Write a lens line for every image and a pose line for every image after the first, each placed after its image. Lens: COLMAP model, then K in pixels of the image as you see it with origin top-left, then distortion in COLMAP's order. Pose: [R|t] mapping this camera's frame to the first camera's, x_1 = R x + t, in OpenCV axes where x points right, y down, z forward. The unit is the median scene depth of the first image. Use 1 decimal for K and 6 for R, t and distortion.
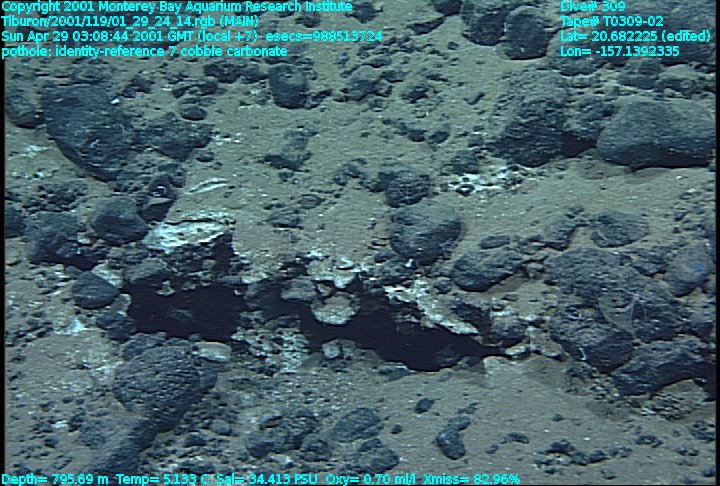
lens RADIAL K [[1591.5, 0, 360.0], [0, 1591.5, 243.0], [0, 0, 1]] dist [0.454591, 0.034719]
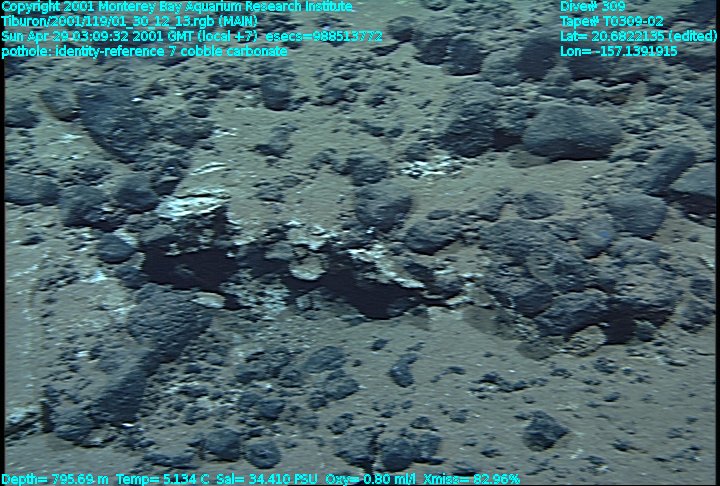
lens RADIAL K [[1013.2, 0, 368.6], [0, 1013.2, 244.5], [0, 0, 1]] dist [0.199553, 0.051611]
pose [[0.997795, 0.026921, 0.060662, -0.017970], [-0.025594, 0.999418, -0.022547, 0.040828], [-0.061233, 0.020945, 0.997904, 0.206009]]
